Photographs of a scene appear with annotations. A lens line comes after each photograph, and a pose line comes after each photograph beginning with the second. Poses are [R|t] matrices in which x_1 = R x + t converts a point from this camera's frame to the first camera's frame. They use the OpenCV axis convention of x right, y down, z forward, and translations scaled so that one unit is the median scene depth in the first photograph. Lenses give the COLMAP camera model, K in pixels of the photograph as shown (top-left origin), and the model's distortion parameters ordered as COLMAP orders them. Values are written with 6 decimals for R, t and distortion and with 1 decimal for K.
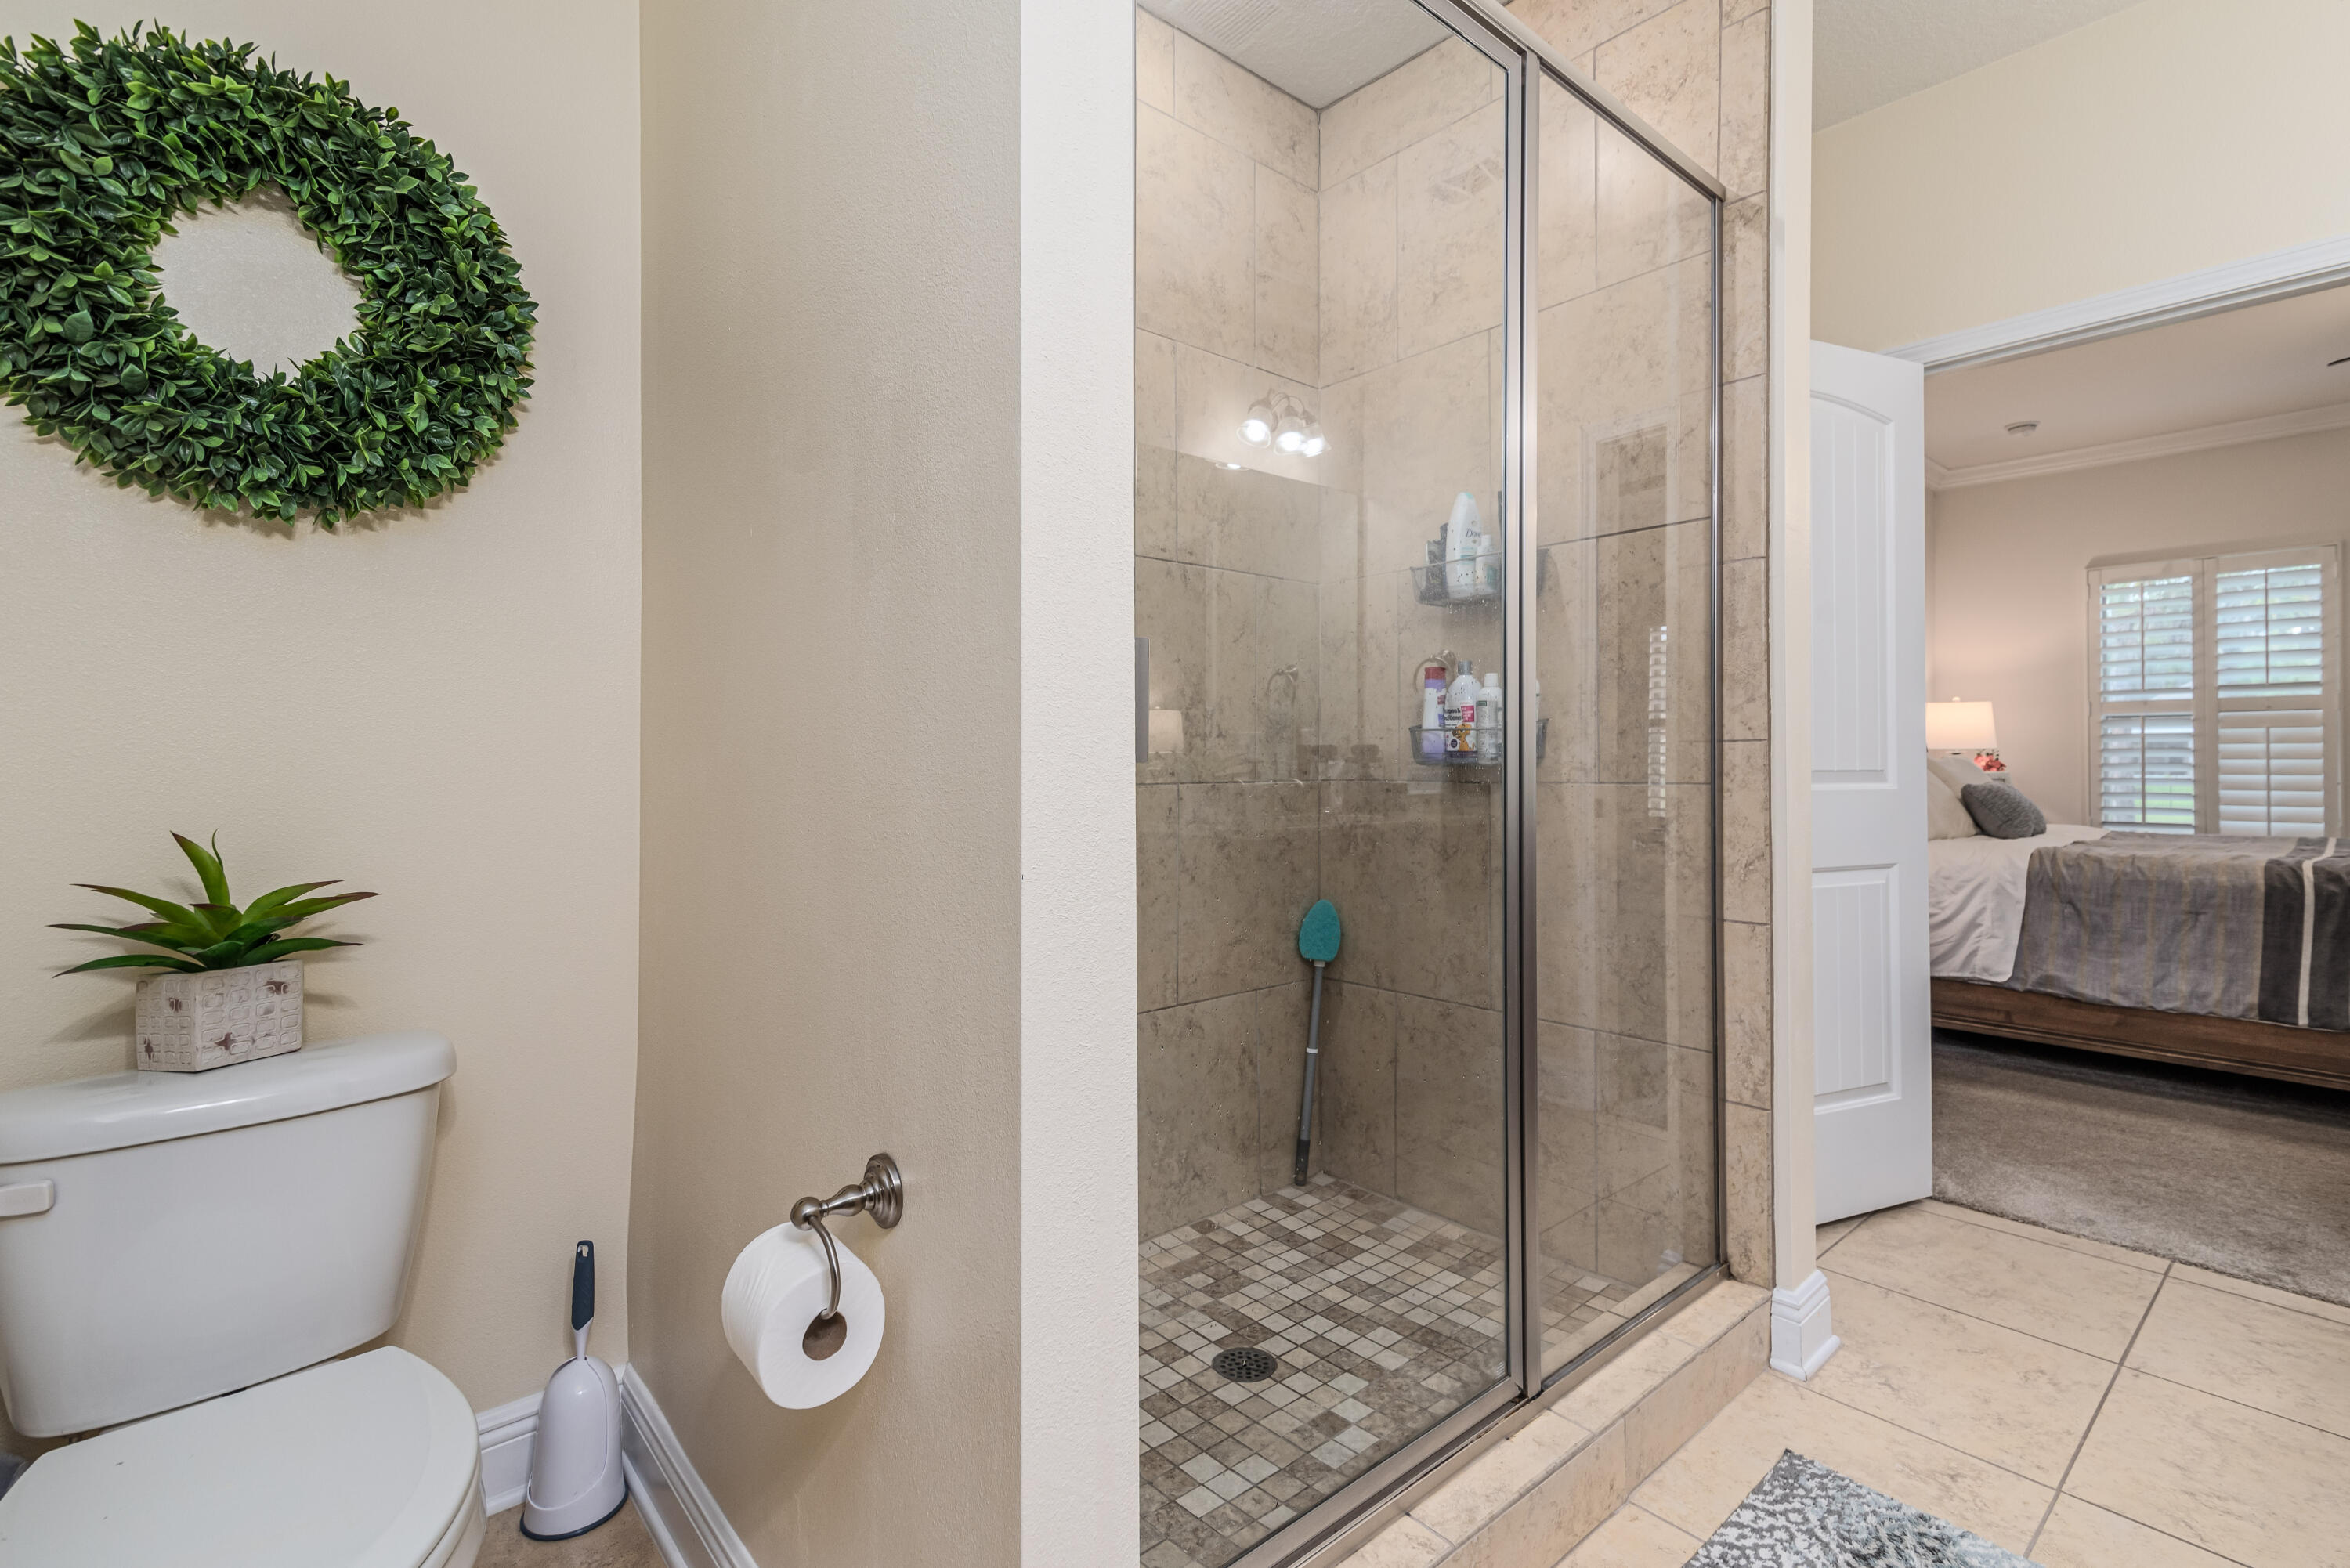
lens RADIAL K [[1078.9, 0, 1165.0], [0, 1078.9, 755.0], [0, 0, 1]] dist [0.016256, -0.002503]
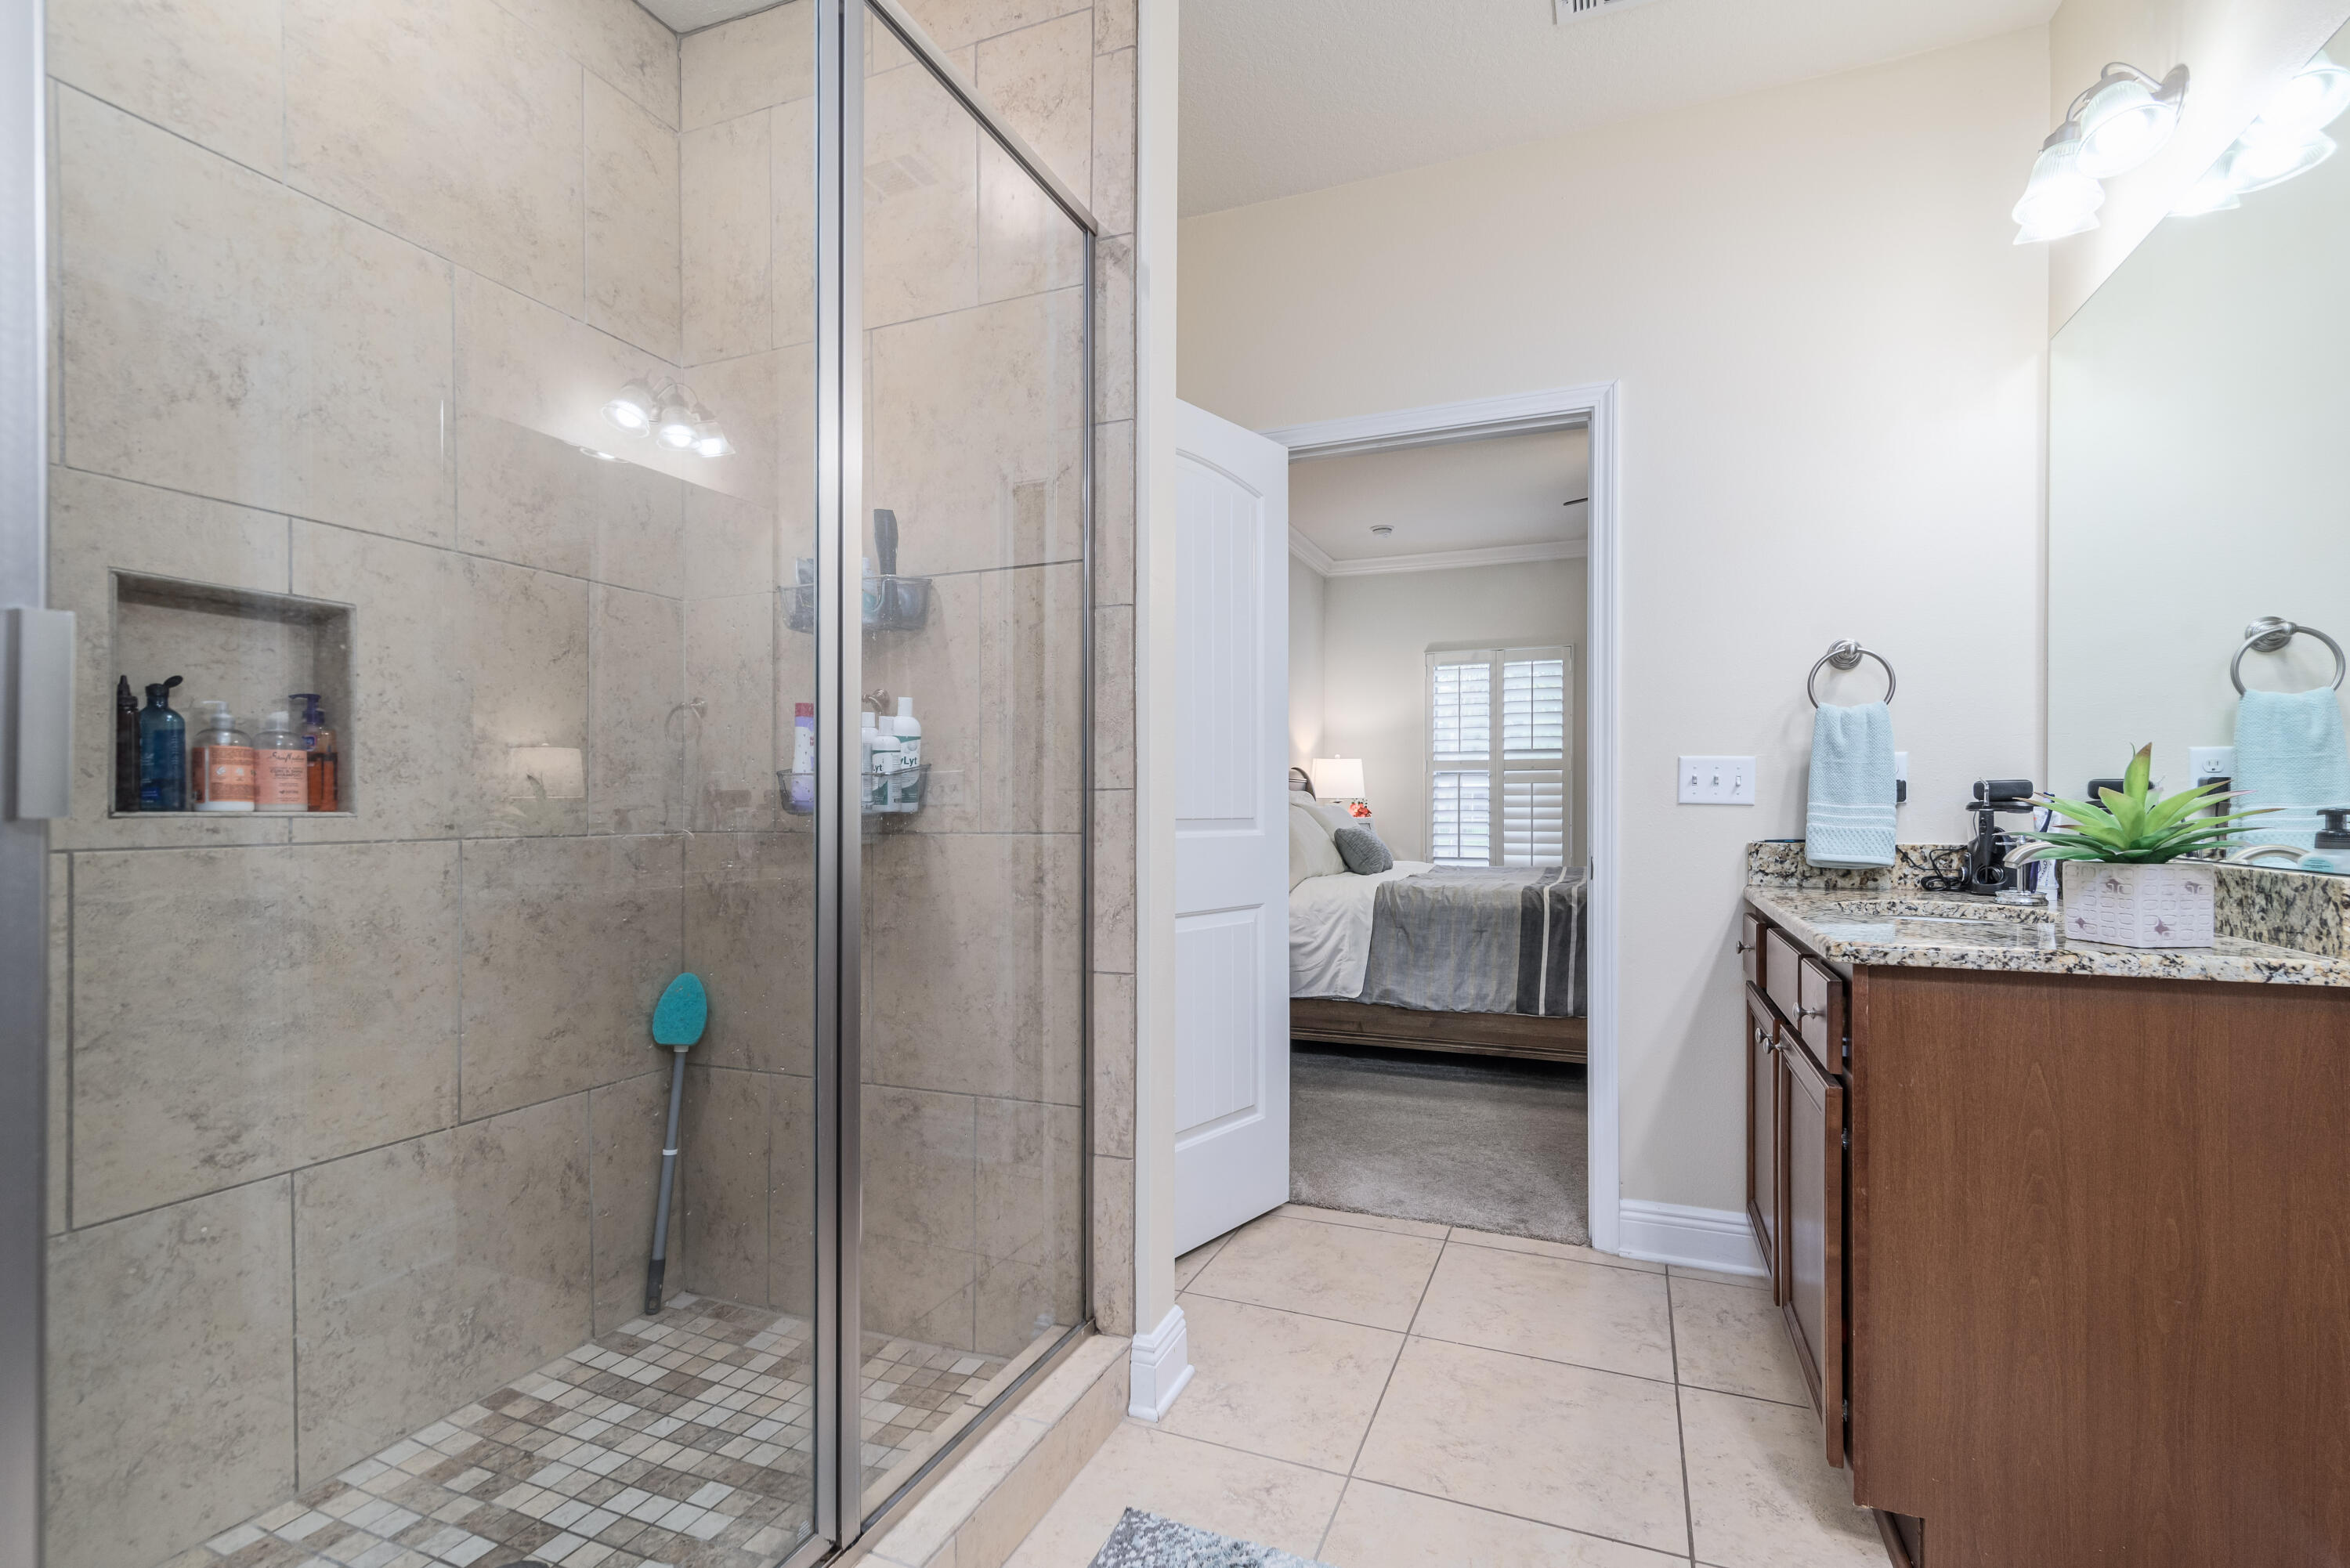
lens RADIAL K [[1078.9, 0, 1154.7], [0, 1078.9, 820.0], [0, 0, 1]] dist [0.016256, -0.002503]
pose [[0.902368, -0.004118, 0.430947, 0.120993], [-0.003275, 0.999860, 0.016413, -0.001479], [-0.430954, -0.016222, 0.902228, 0.079320]]
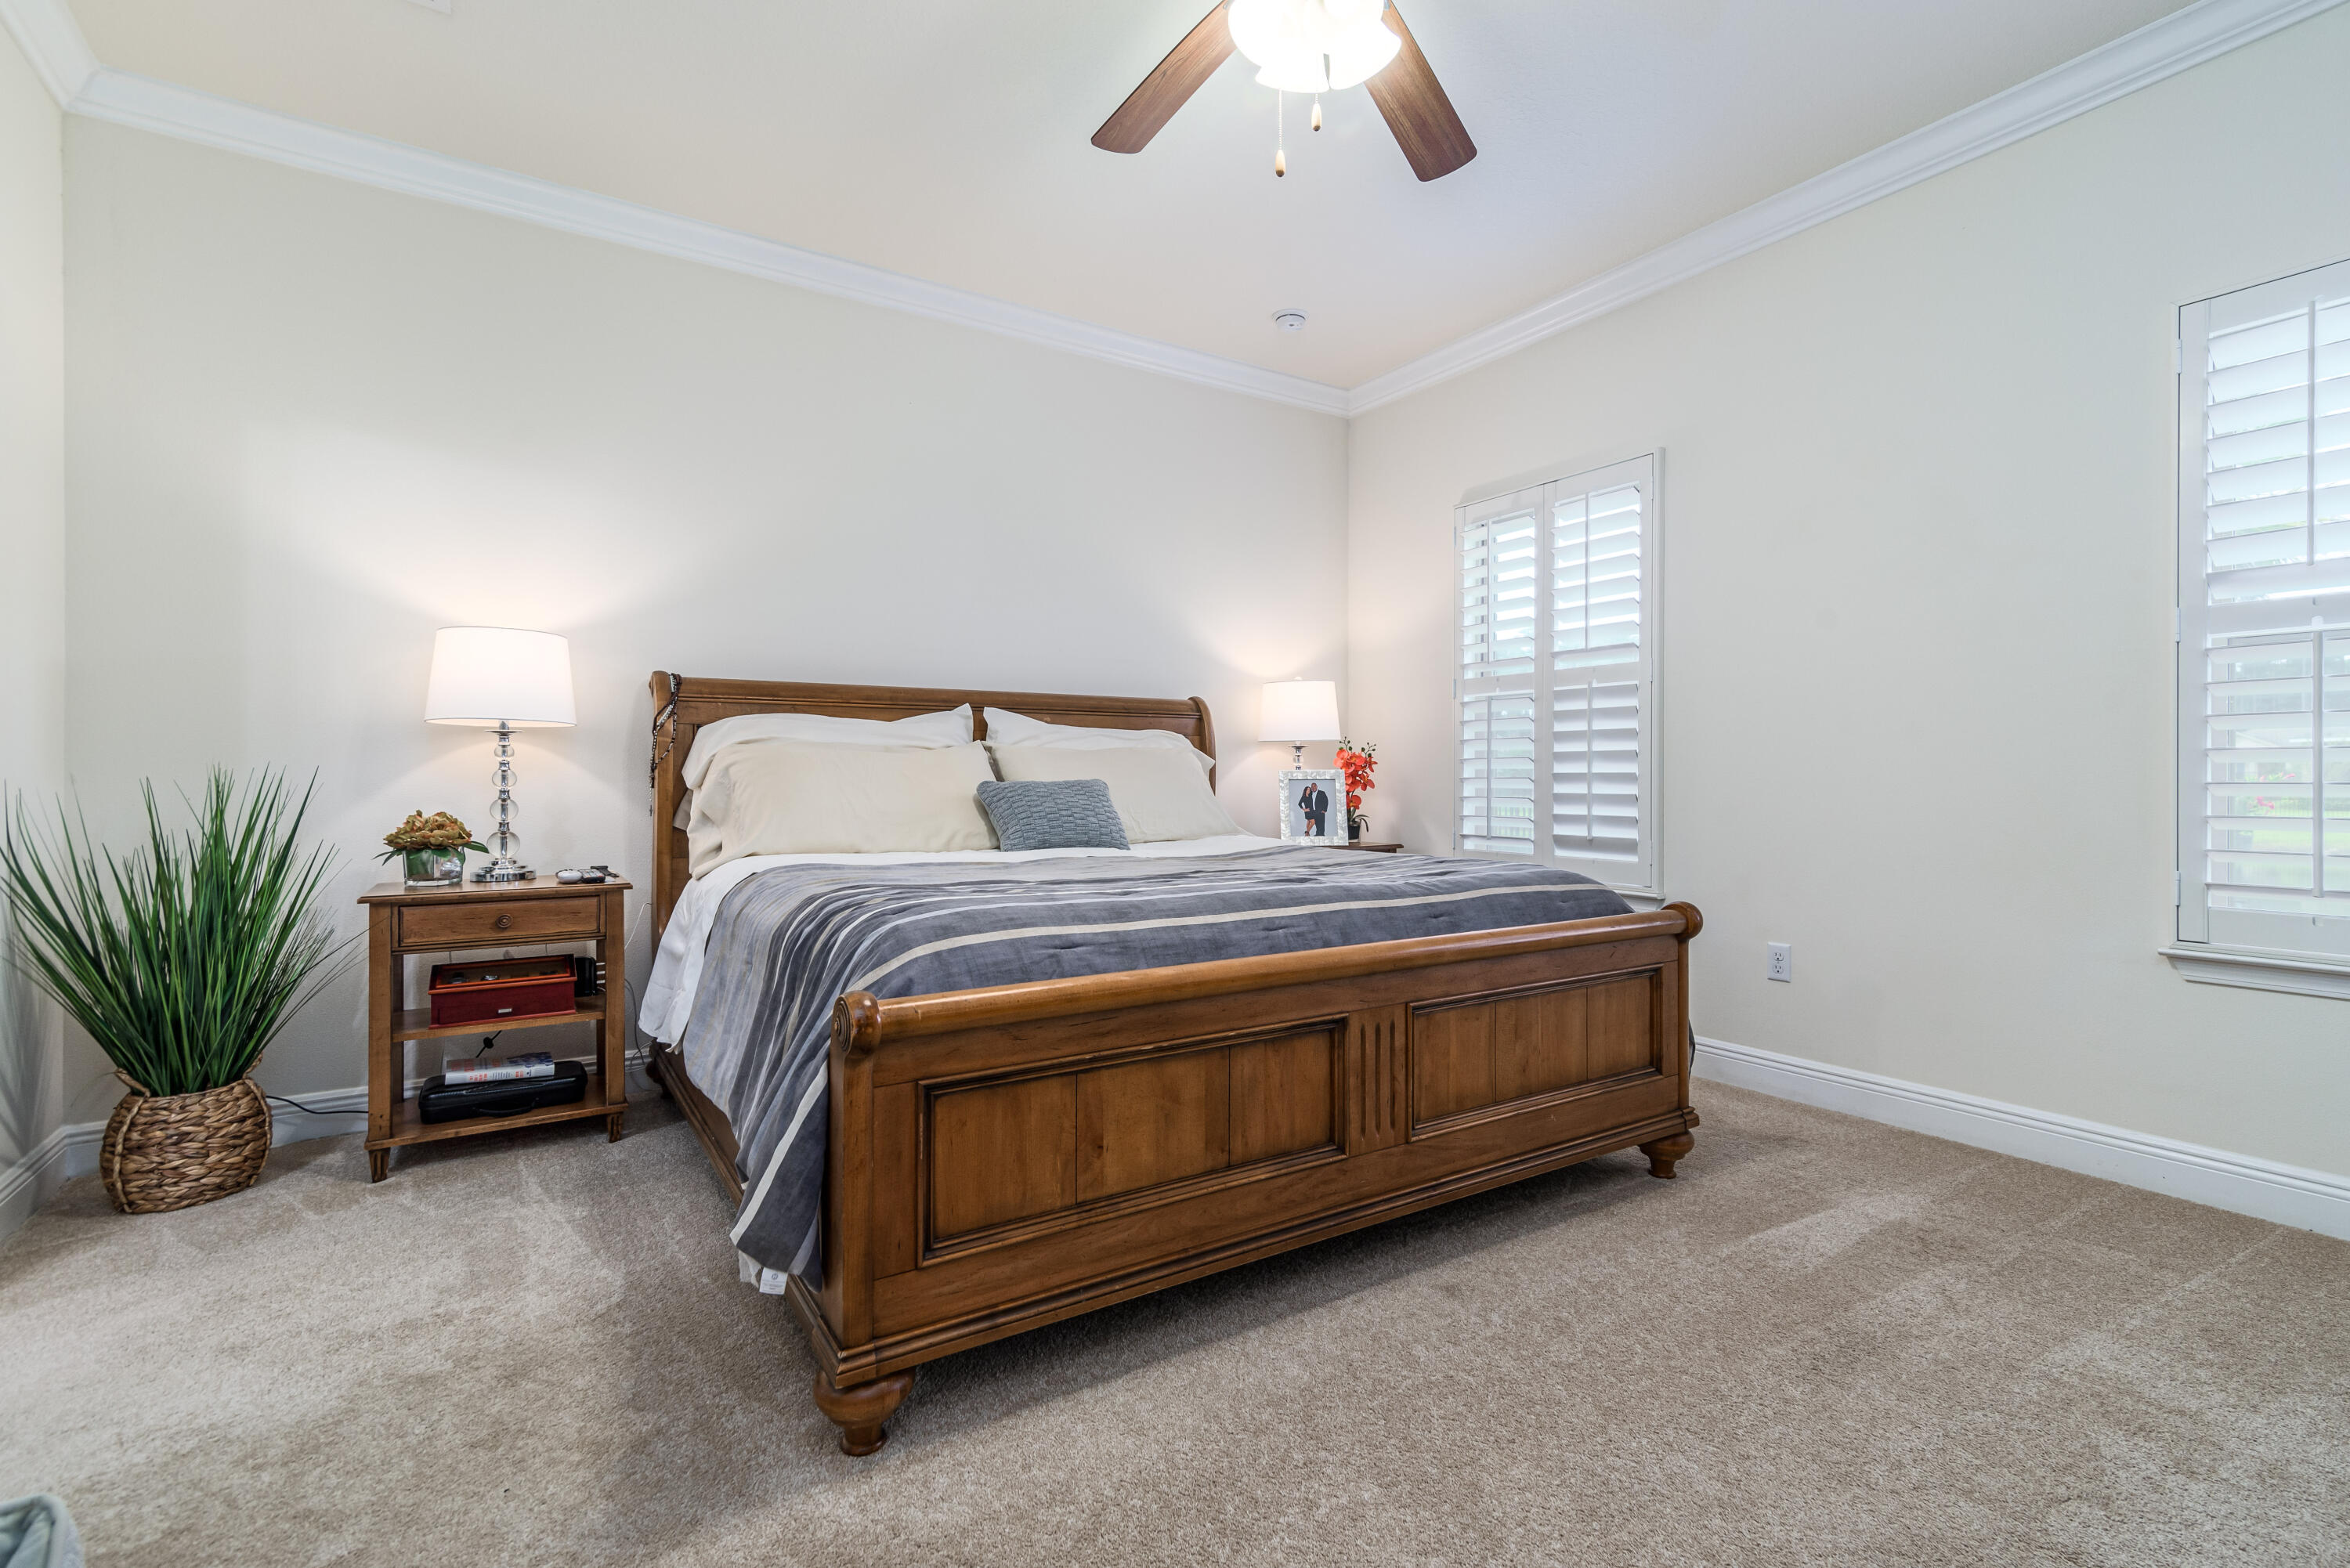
lens RADIAL K [[1078.9, 0, 1194.9], [0, 1078.9, 776.9], [0, 0, 1]] dist [0.016256, -0.002503]
pose [[0.991037, 0.002100, -0.133570, 2.066051], [-0.001037, 0.999967, 0.008025, 0.038778], [0.133583, -0.007815, 0.991007, 0.582109]]
